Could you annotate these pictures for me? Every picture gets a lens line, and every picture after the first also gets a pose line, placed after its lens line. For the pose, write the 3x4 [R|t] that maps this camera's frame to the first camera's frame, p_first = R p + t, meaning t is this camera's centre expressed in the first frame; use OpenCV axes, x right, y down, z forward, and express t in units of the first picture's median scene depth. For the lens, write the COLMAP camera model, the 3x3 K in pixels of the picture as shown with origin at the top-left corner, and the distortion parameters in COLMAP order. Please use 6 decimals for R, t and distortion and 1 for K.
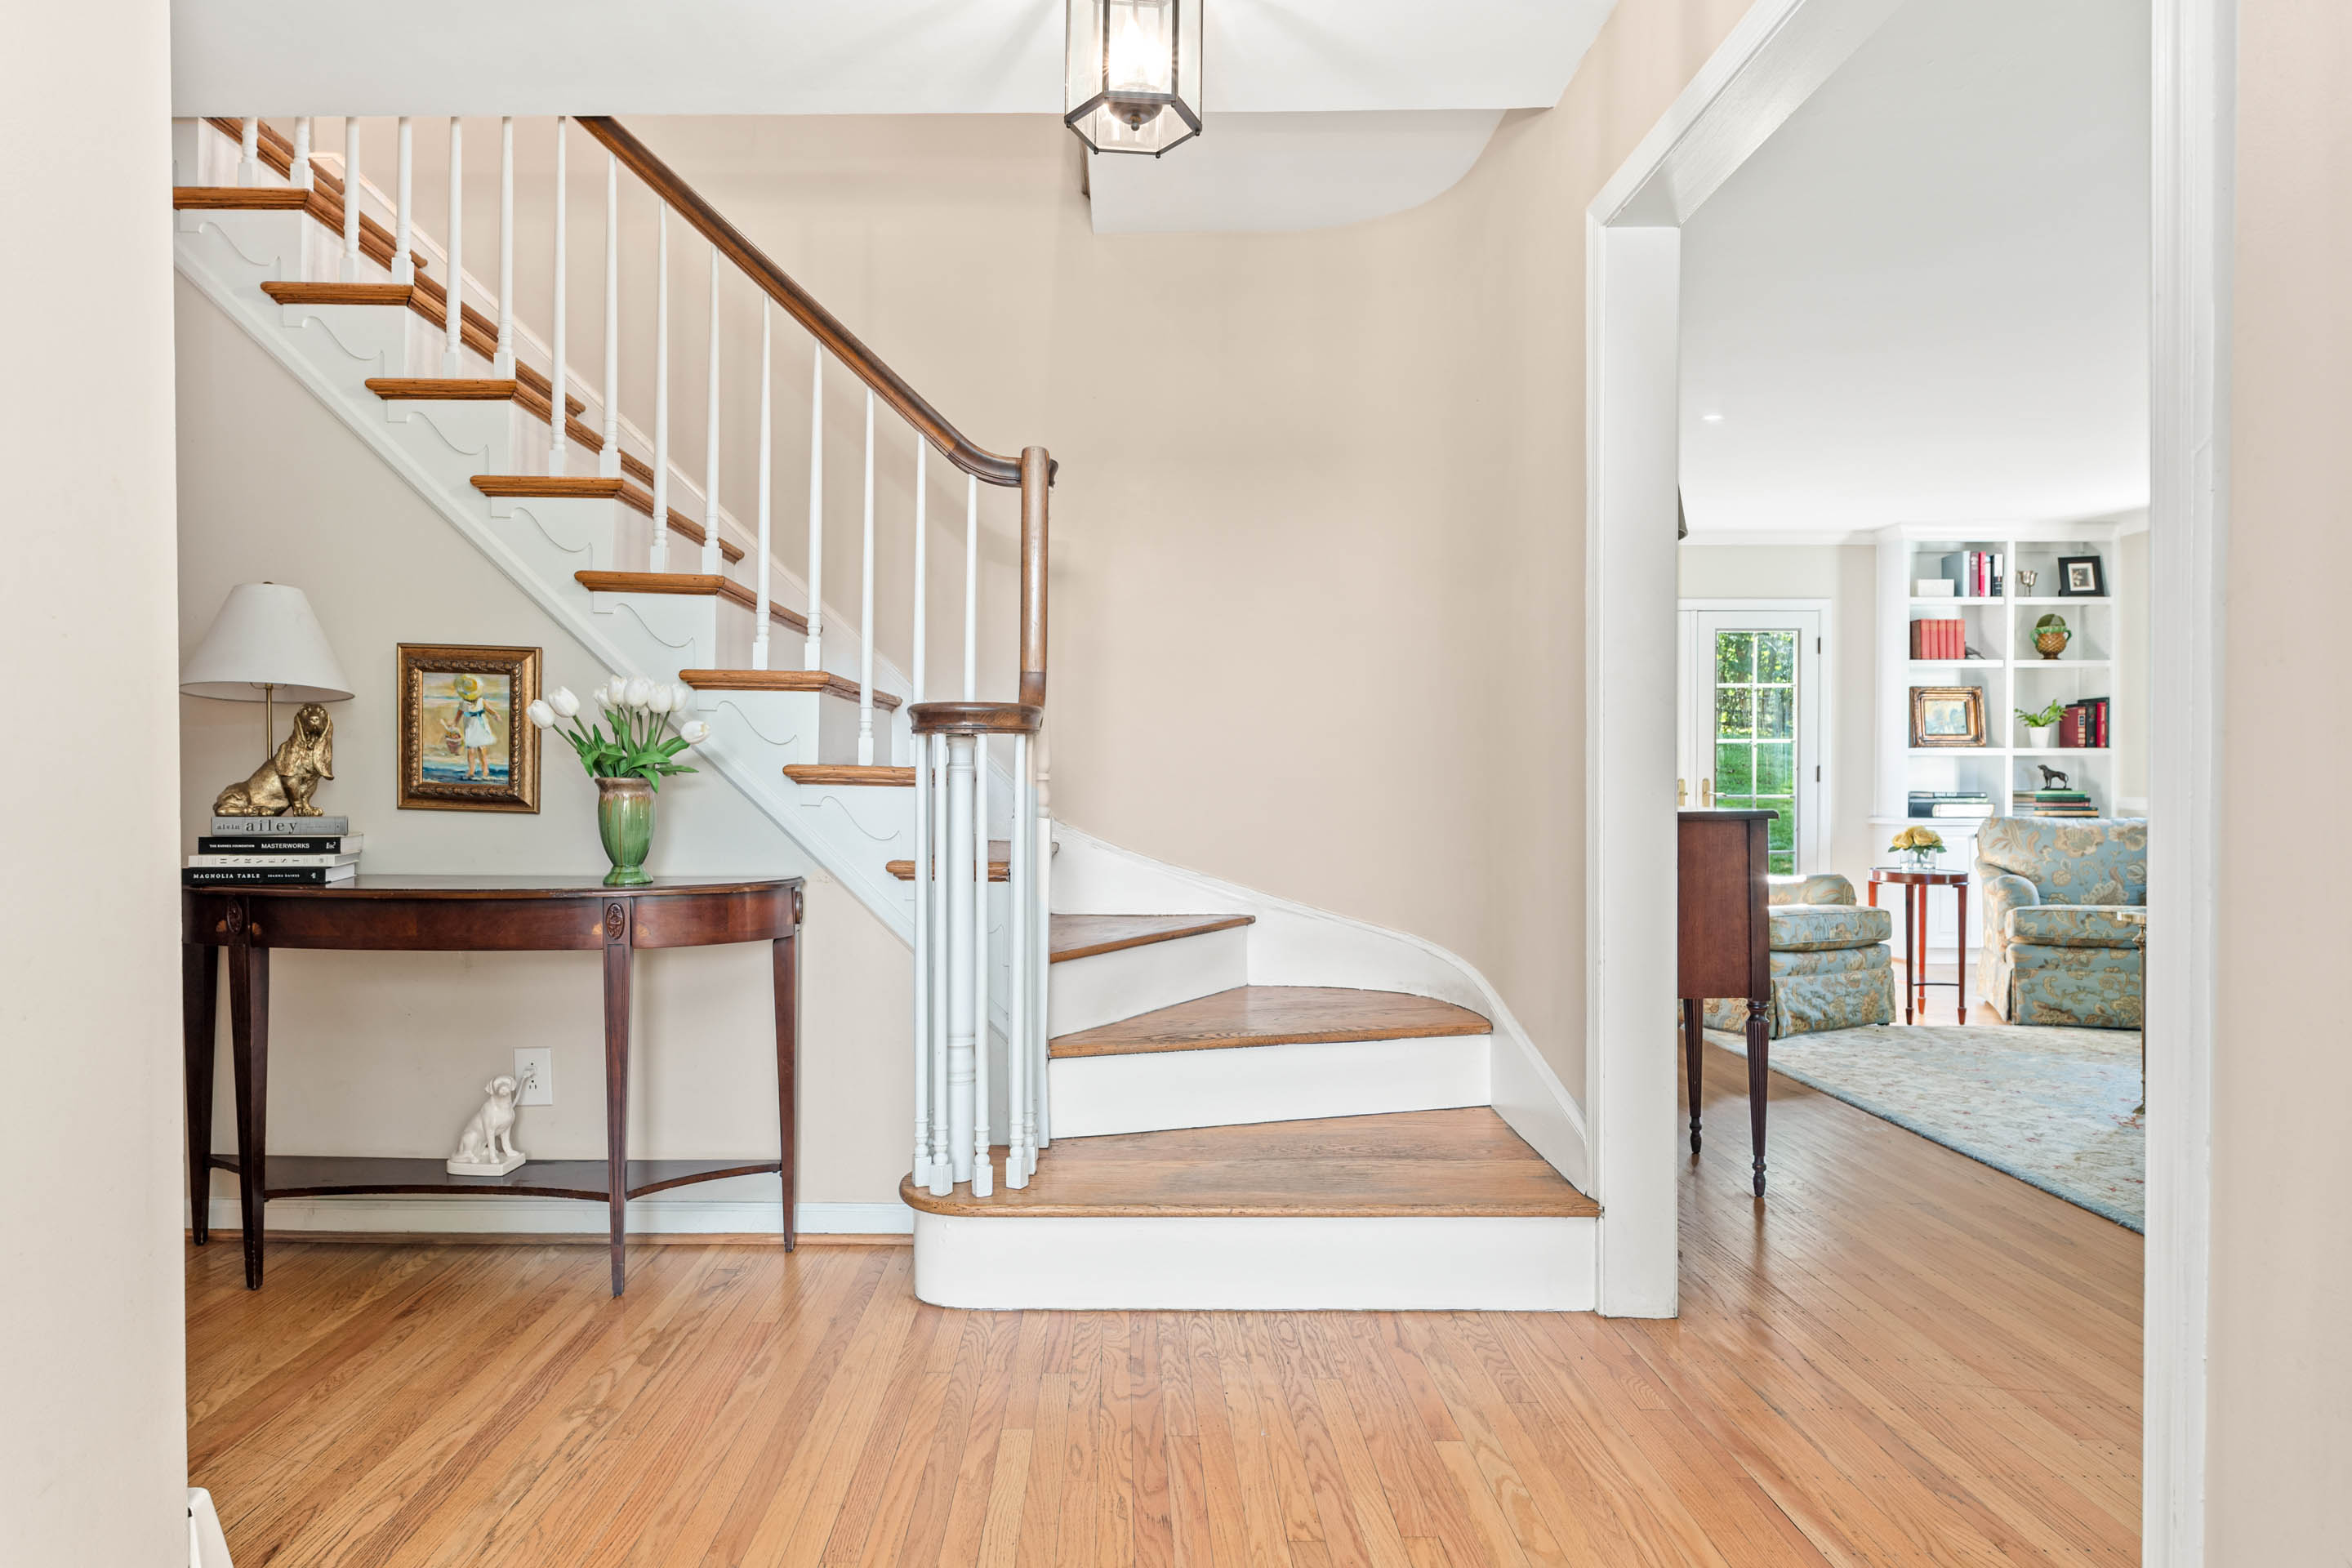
lens RADIAL K [[1384.8, 0, 1136.0], [0, 1384.8, 786.1], [0, 0, 1]] dist [0.000291, -0.001214]
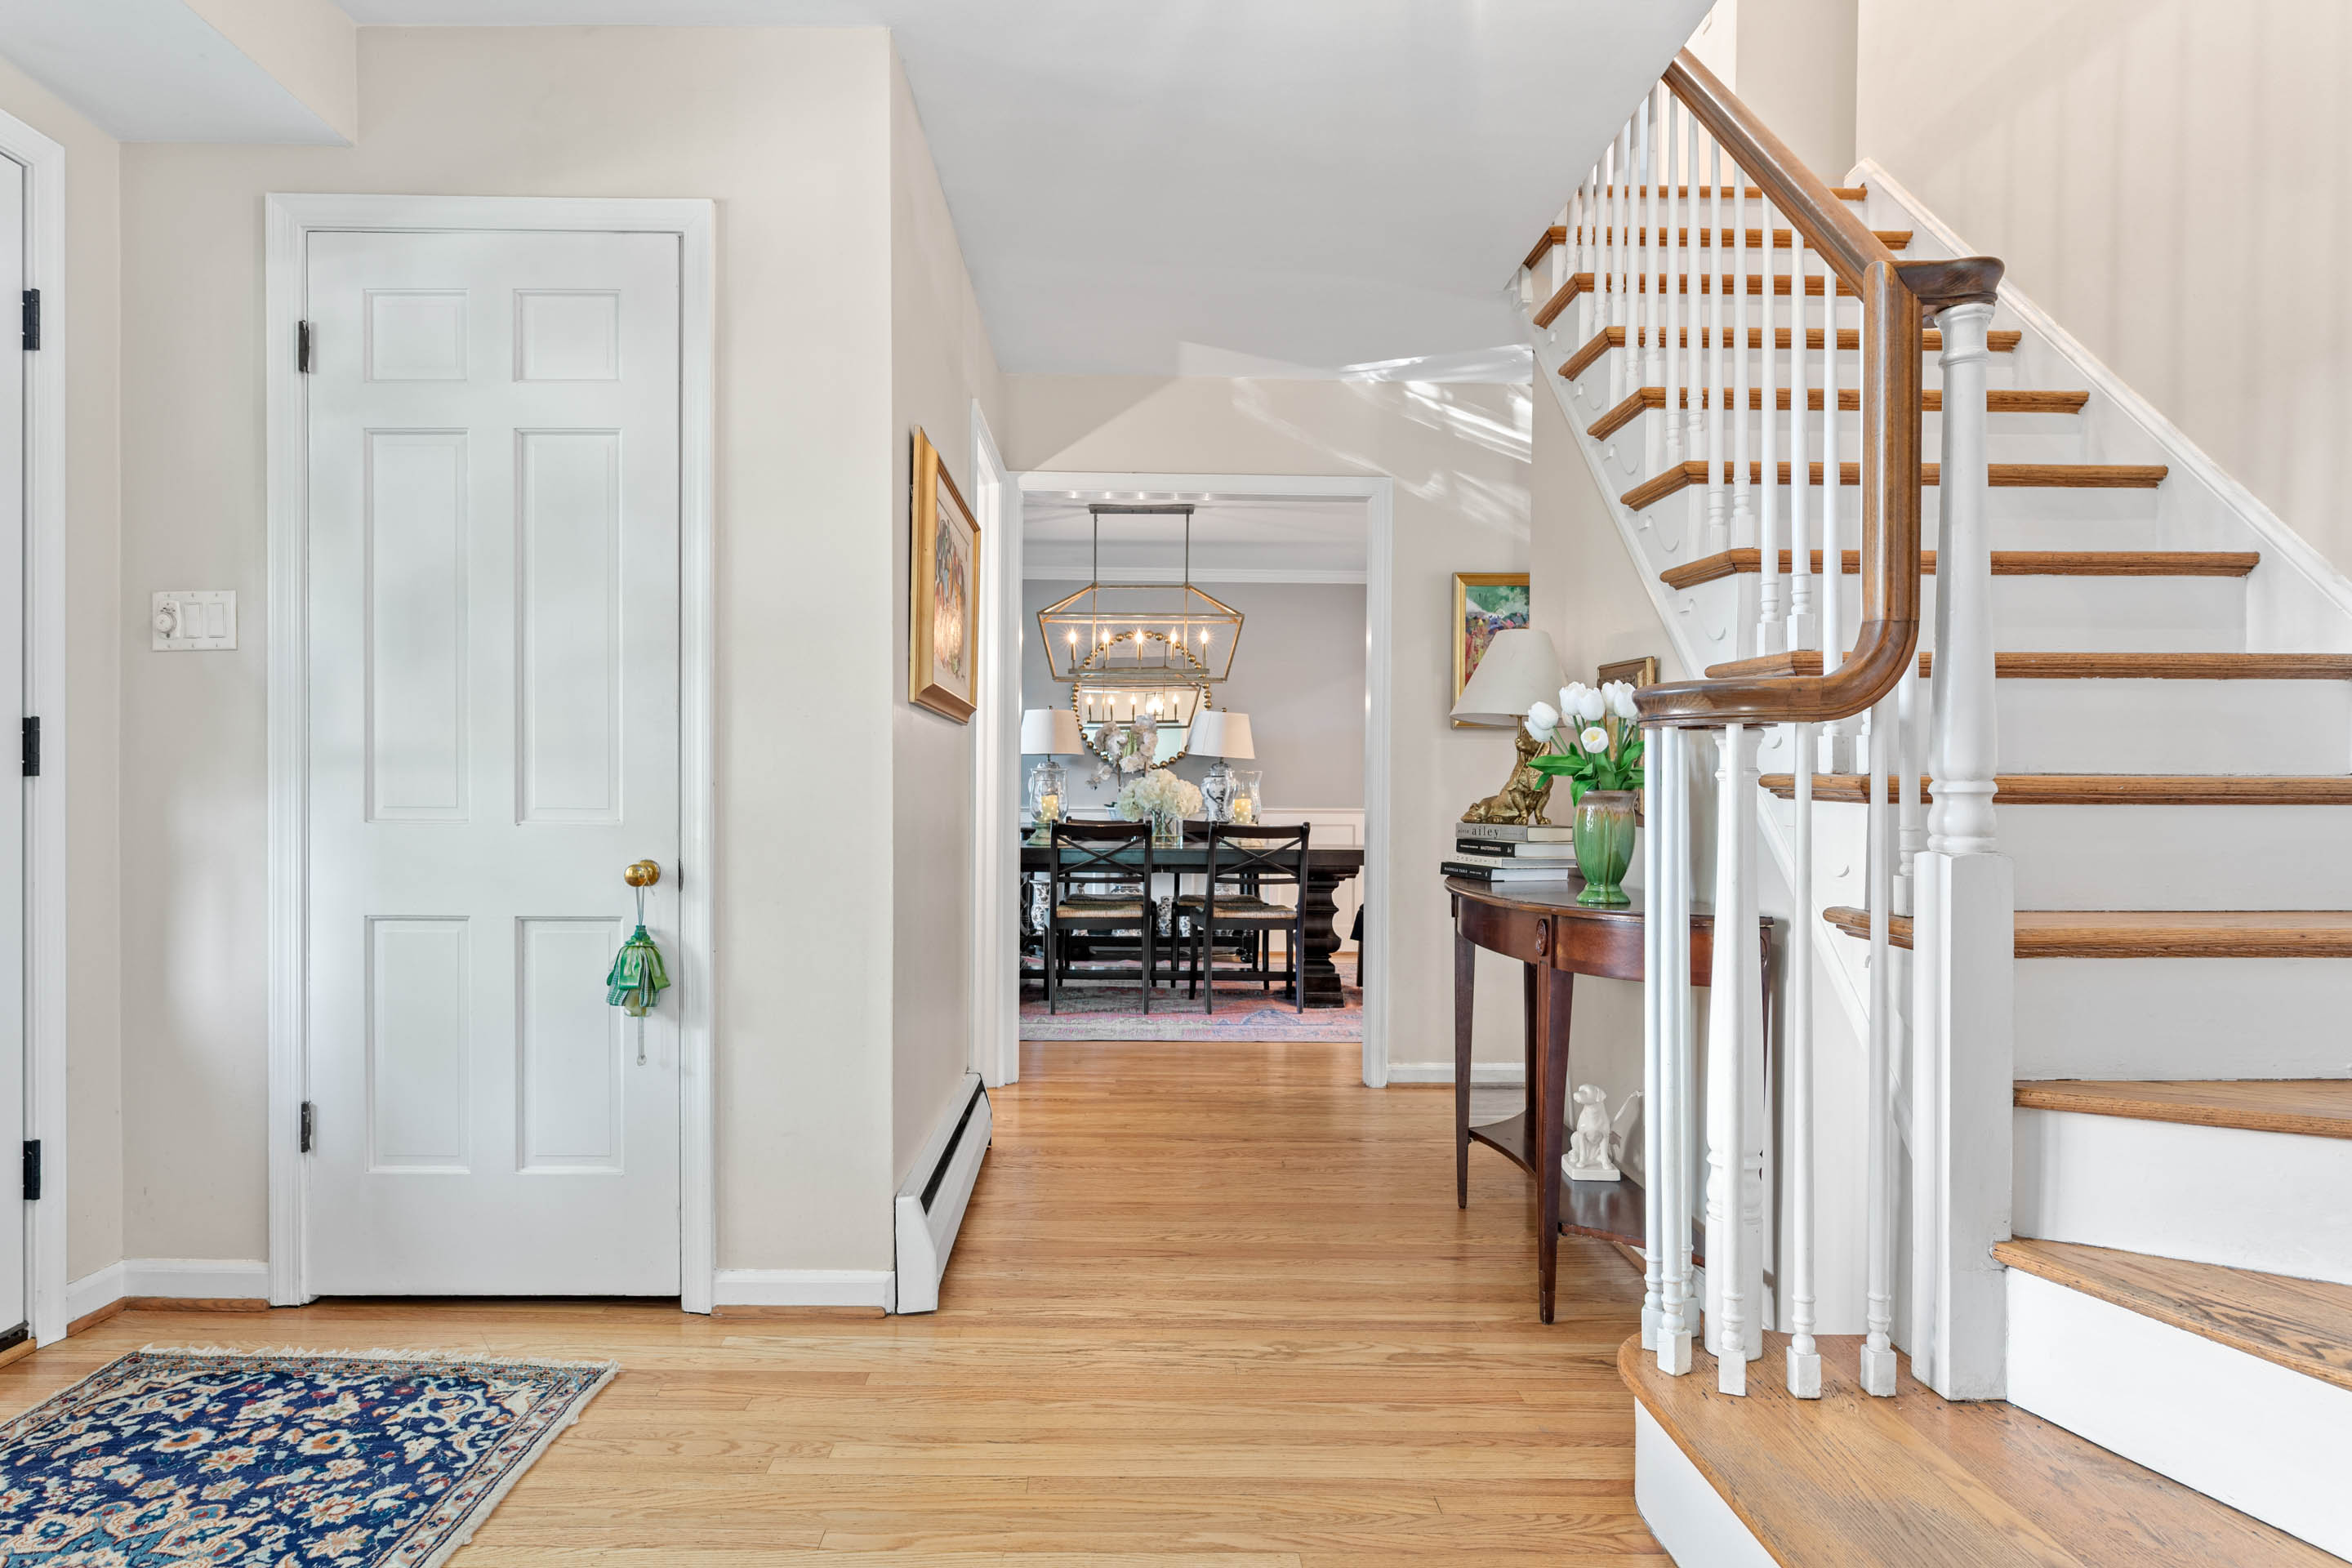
lens RADIAL K [[1384.8, 0, 1136.0], [0, 1384.8, 786.1], [0, 0, 1]] dist [0.000291, -0.001214]
pose [[-0.000450, -0.007548, -0.999971, 0.600568], [-0.008198, 0.999938, -0.007544, 0.000833], [0.999966, 0.008194, -0.000512, 0.713004]]
